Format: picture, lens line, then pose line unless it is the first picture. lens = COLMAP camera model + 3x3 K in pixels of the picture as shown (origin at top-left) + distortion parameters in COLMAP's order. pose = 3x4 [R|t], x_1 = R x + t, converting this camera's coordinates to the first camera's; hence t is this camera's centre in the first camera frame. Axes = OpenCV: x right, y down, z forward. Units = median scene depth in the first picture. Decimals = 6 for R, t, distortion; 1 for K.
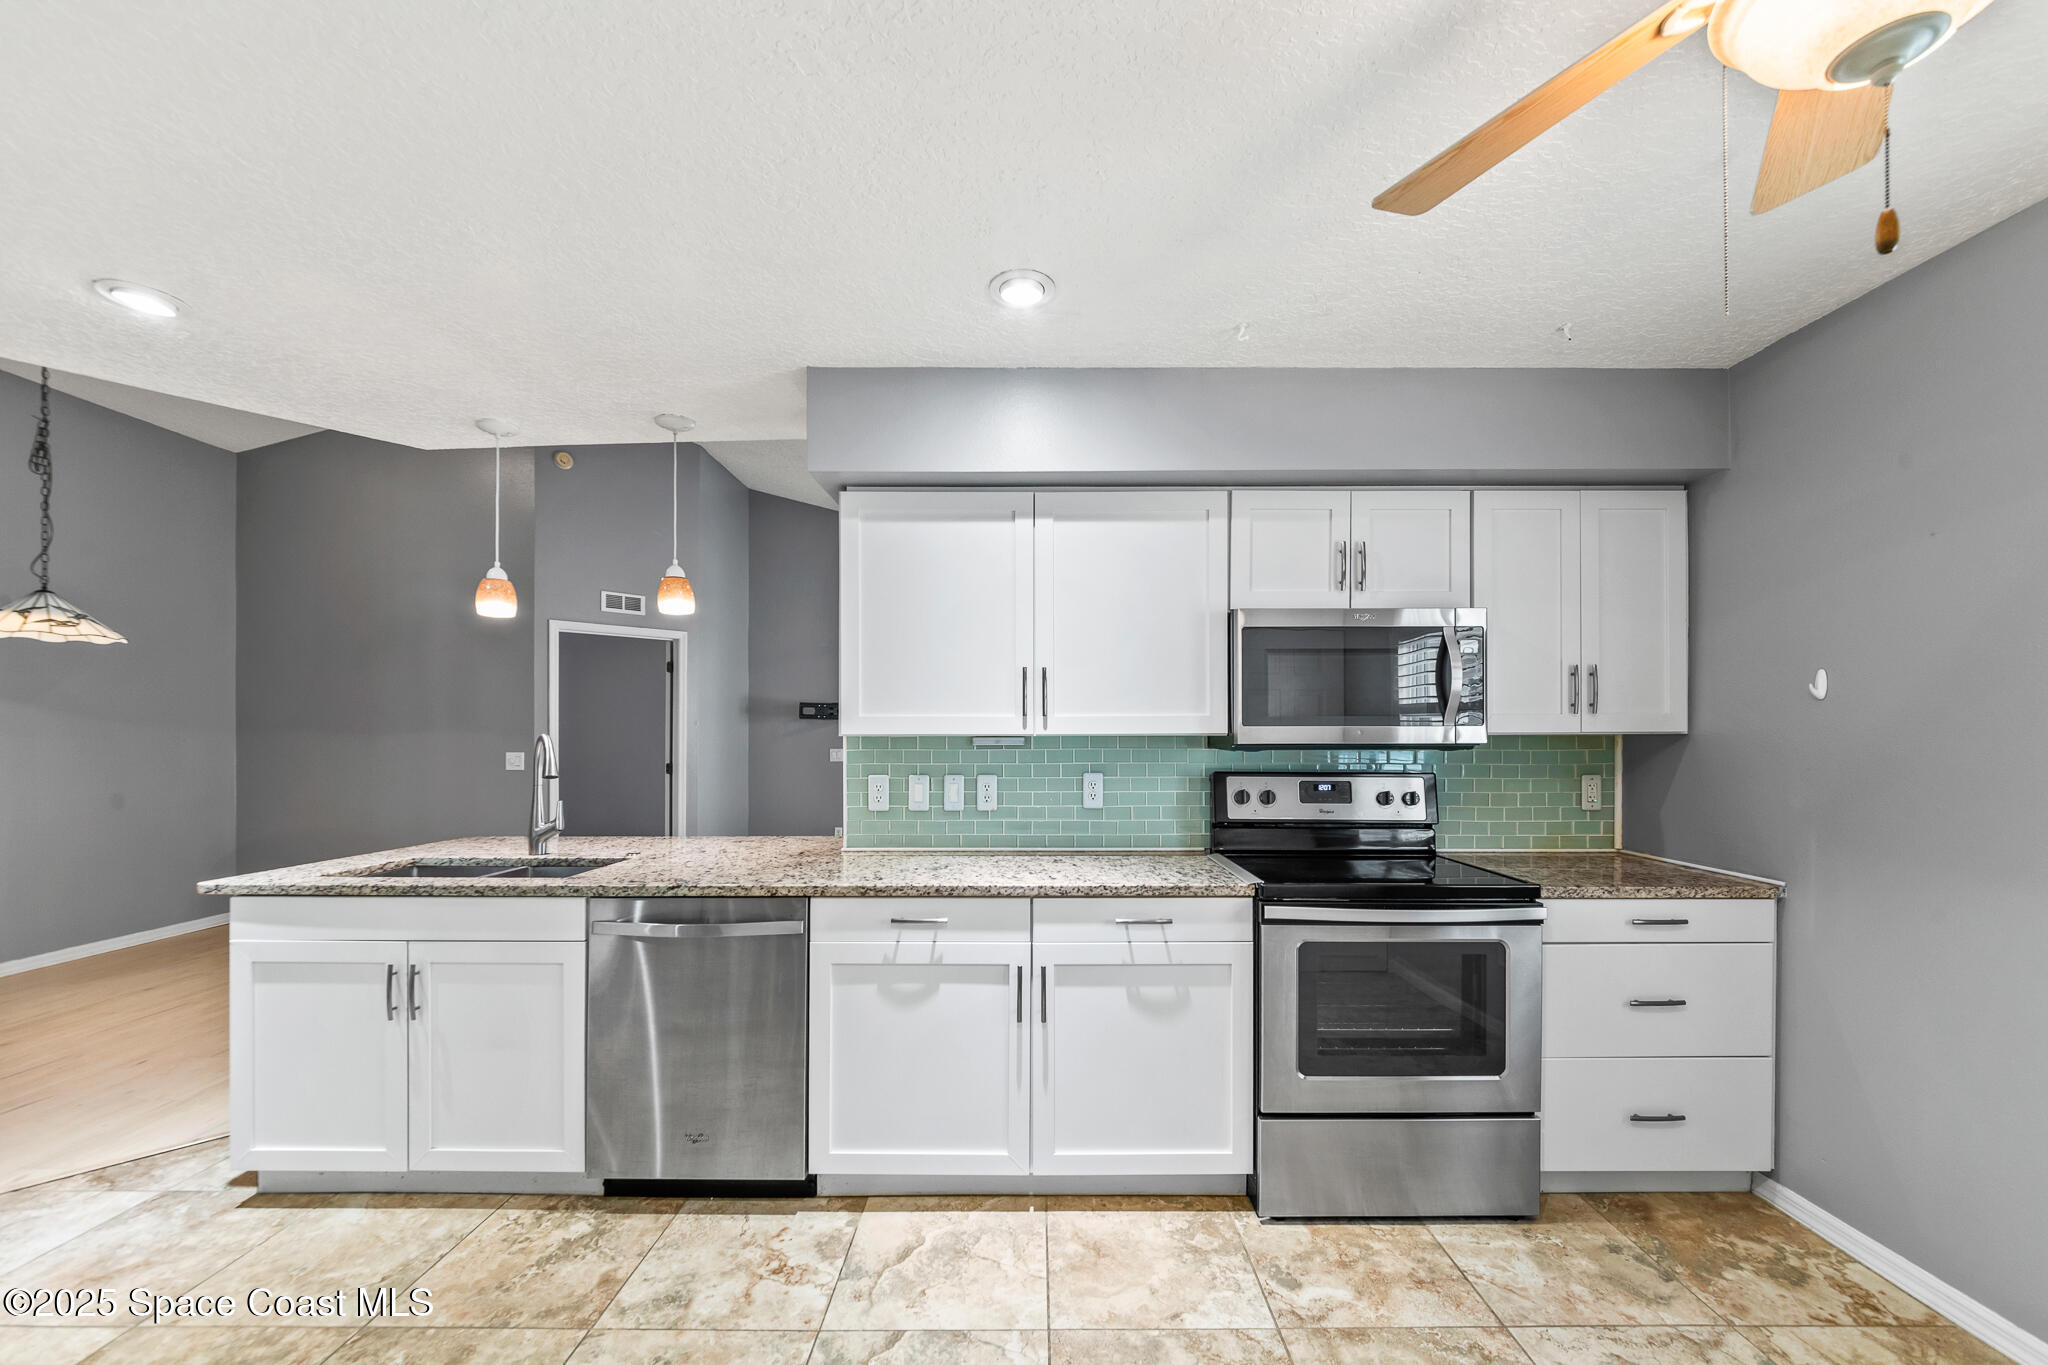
lens RADIAL K [[784.3, 0, 1034.4], [0, 784.3, 730.3], [0, 0, 1]] dist [-0.011118, 0.000928]
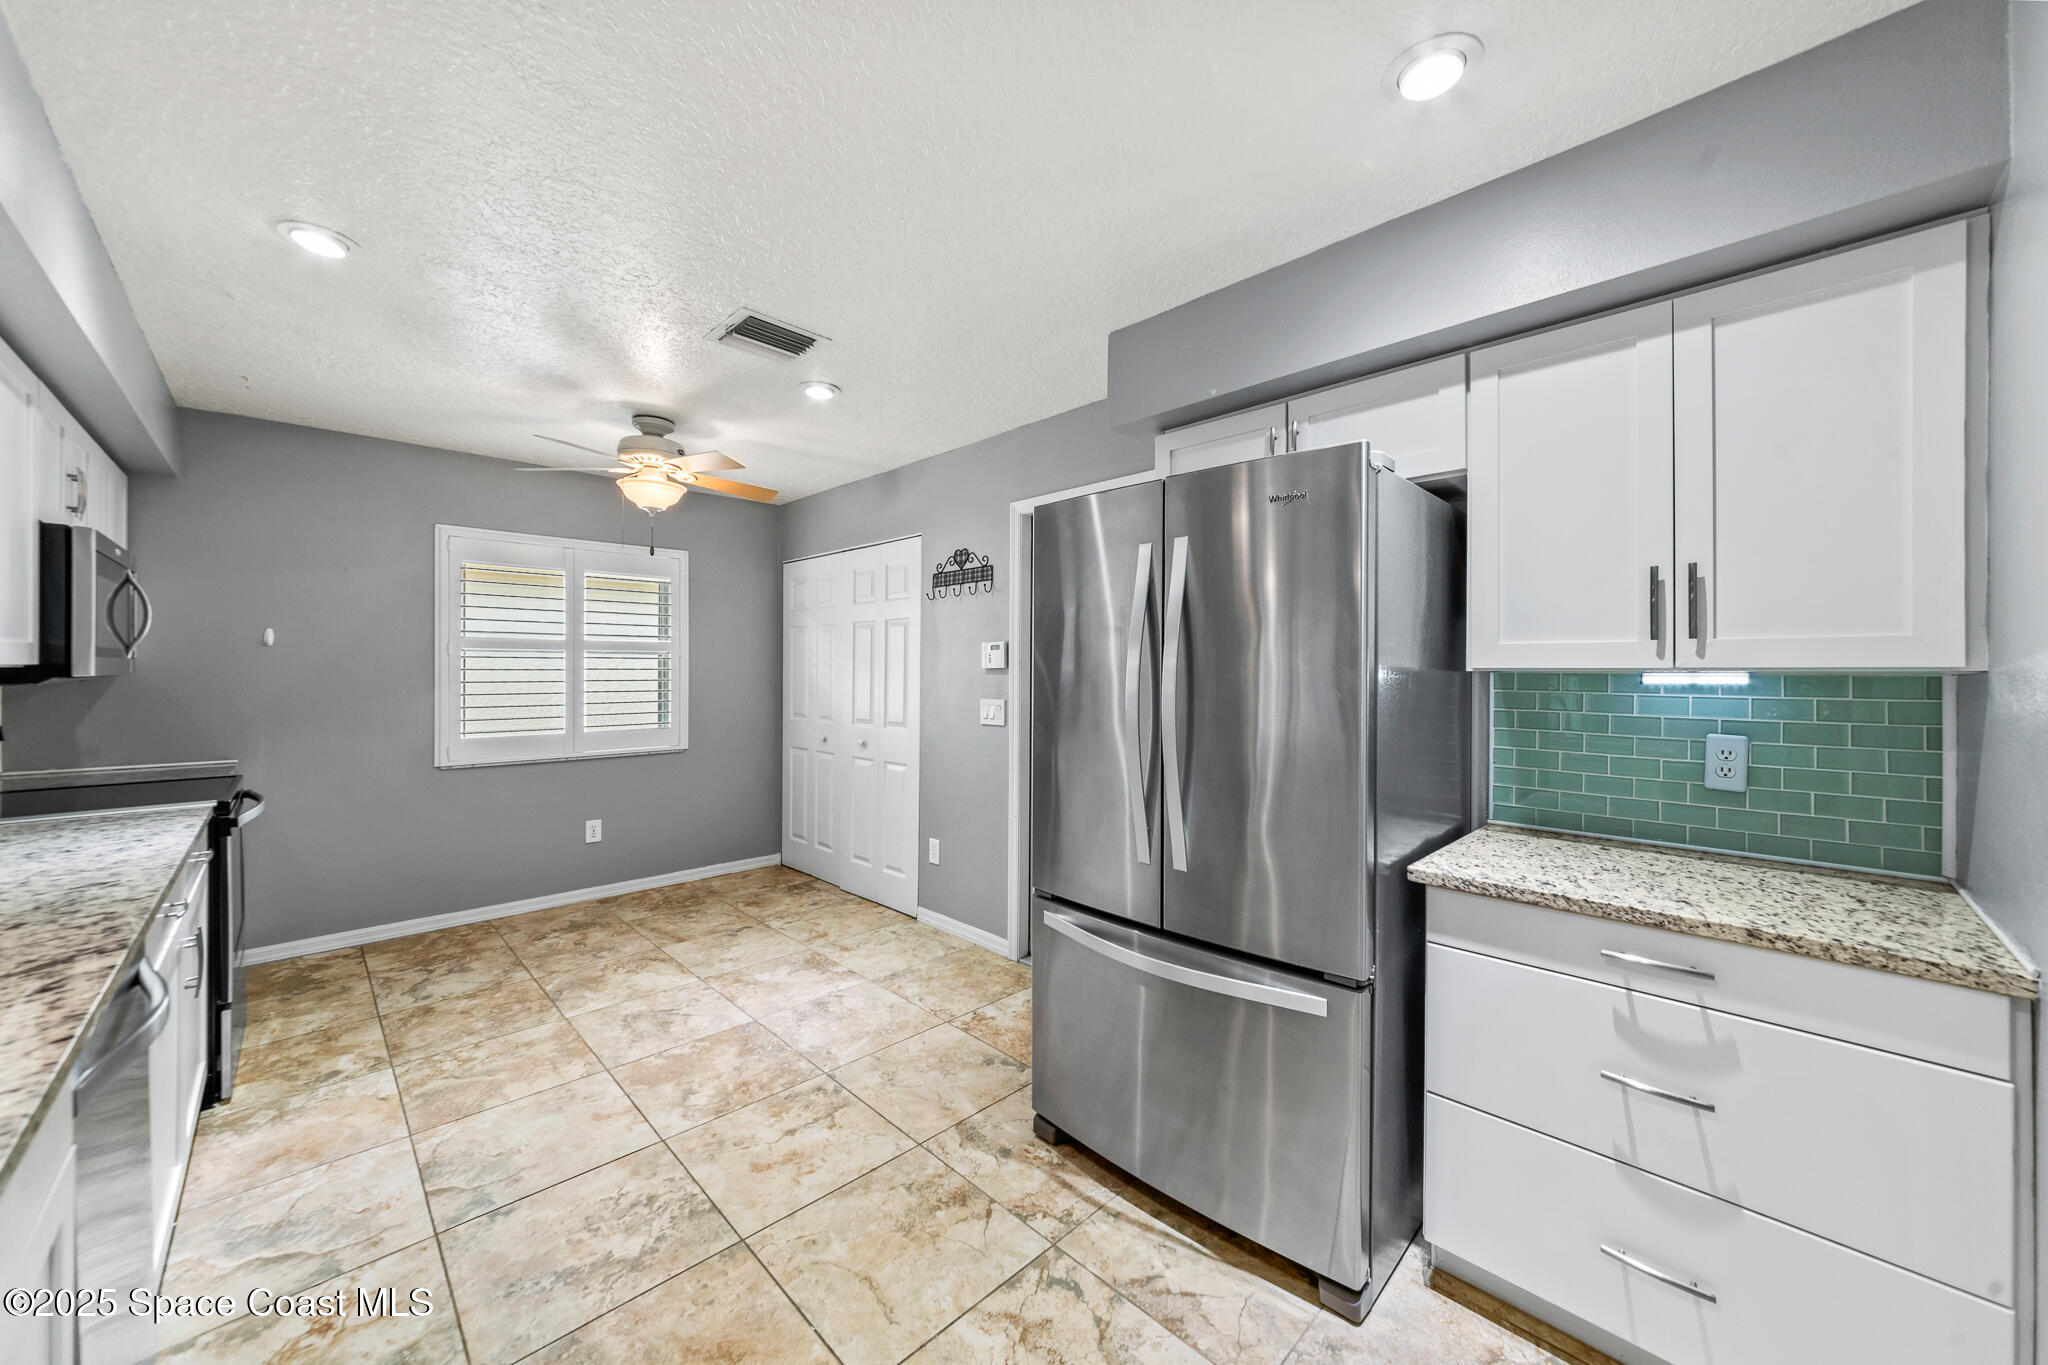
lens RADIAL K [[729.3, 0, 1030.4], [0, 729.3, 675.6], [0, 0, 1]] dist [-0.006761, 0.000551]
pose [[-0.707749, -0.007230, 0.706427, -1.227516], [-0.007357, 0.999969, 0.002864, 0.006717], [-0.706426, -0.003171, -0.707780, 0.904640]]
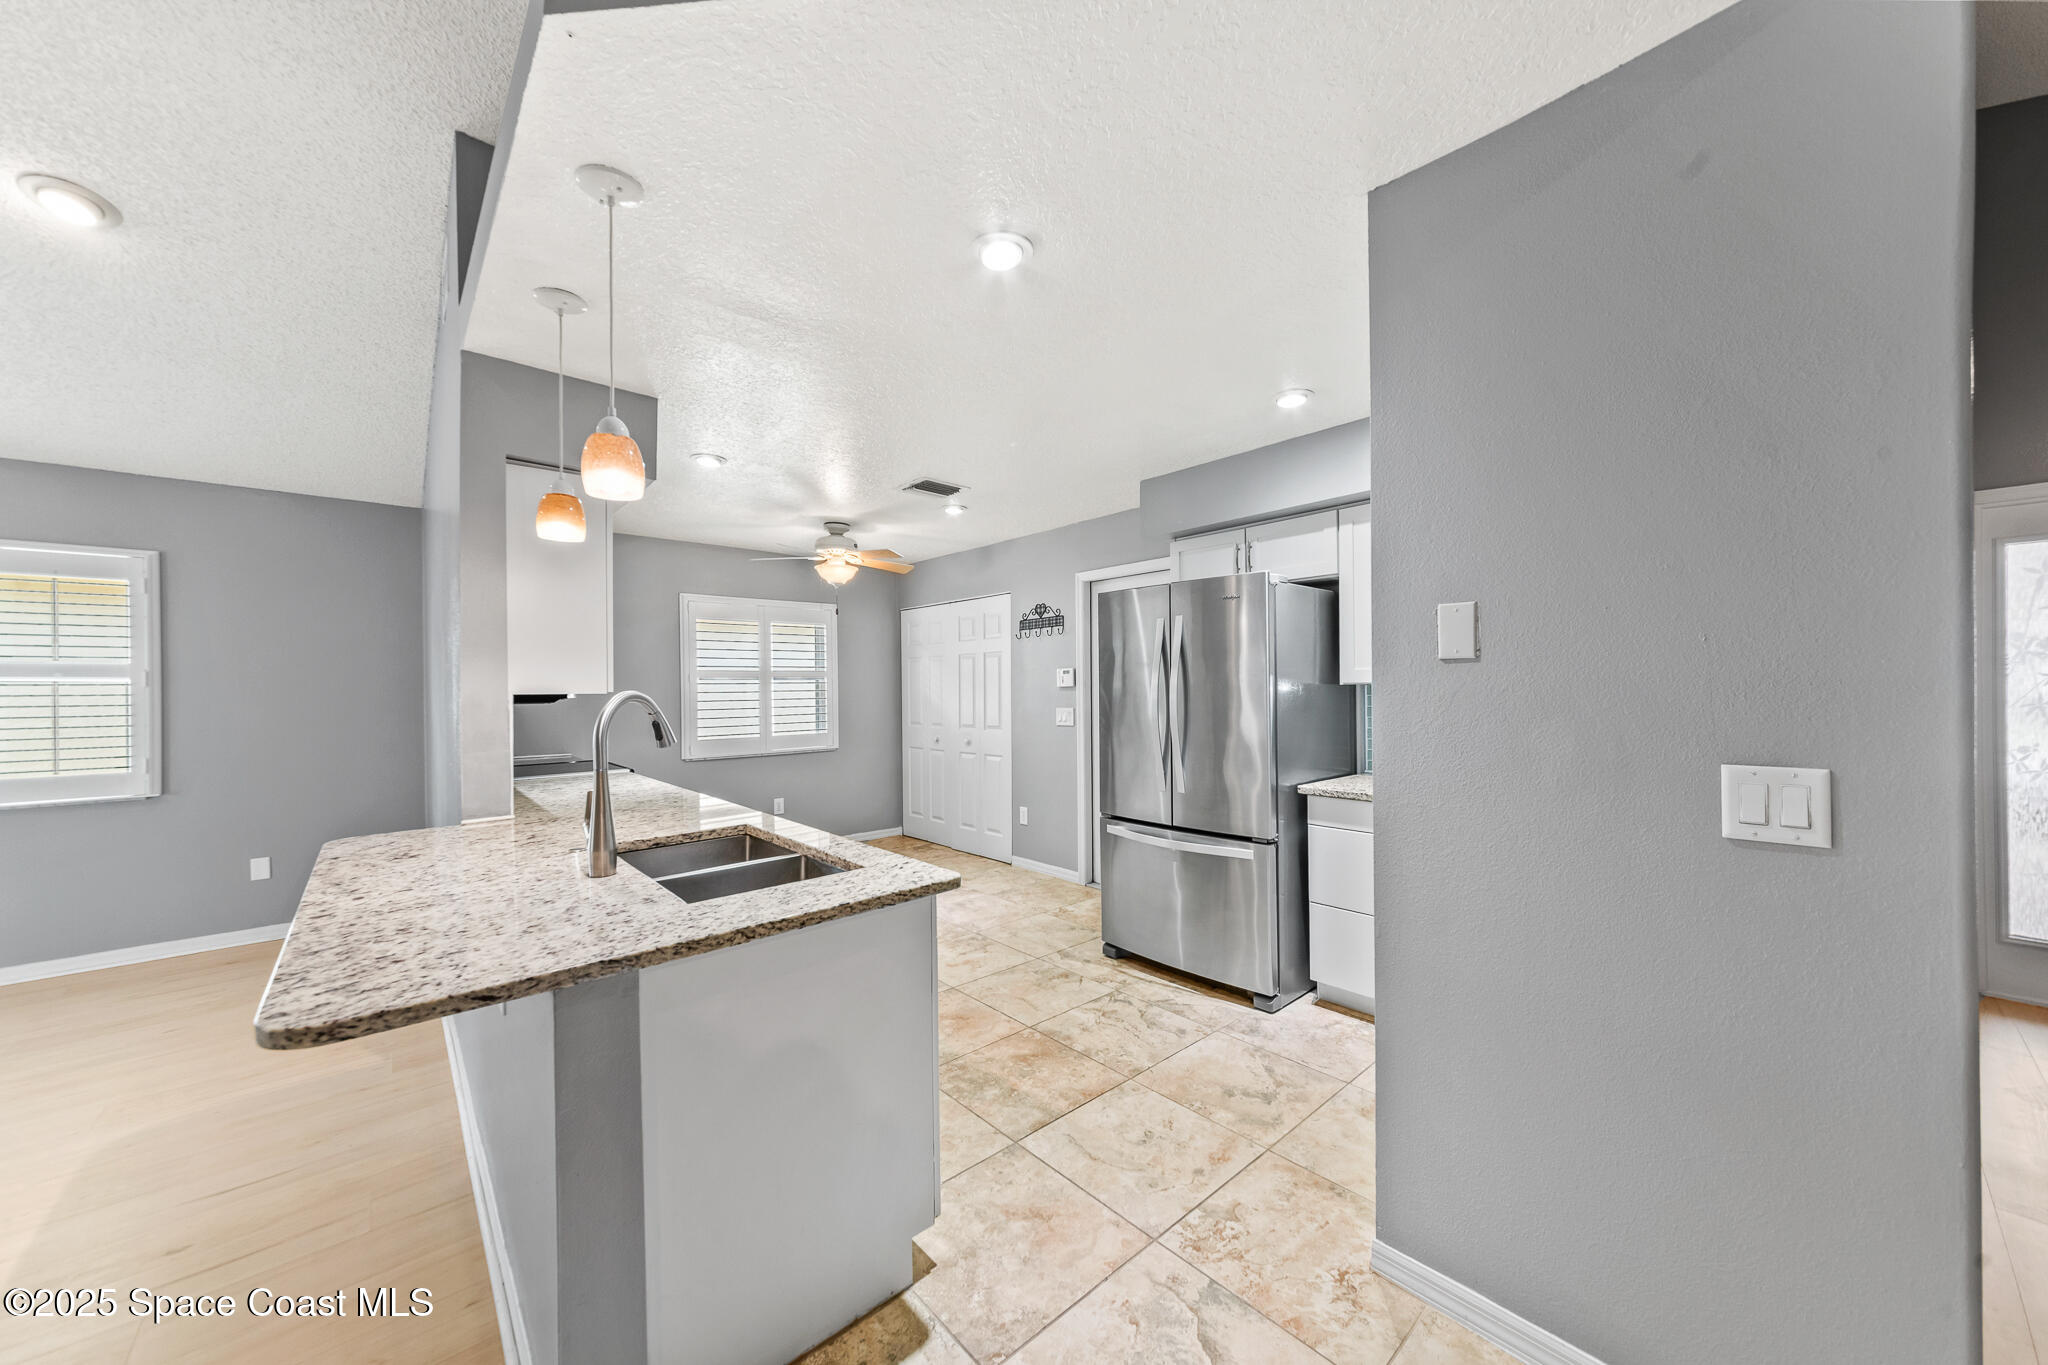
lens RADIAL K [[729.3, 0, 1032.3], [0, 729.3, 685.7], [0, 0, 1]] dist [-0.006761, 0.000551]
pose [[-0.665385, 0.009852, 0.746435, -1.693302], [0.006997, 0.999951, -0.006960, 0.009331], [-0.746468, 0.000592, -0.665421, 1.442508]]
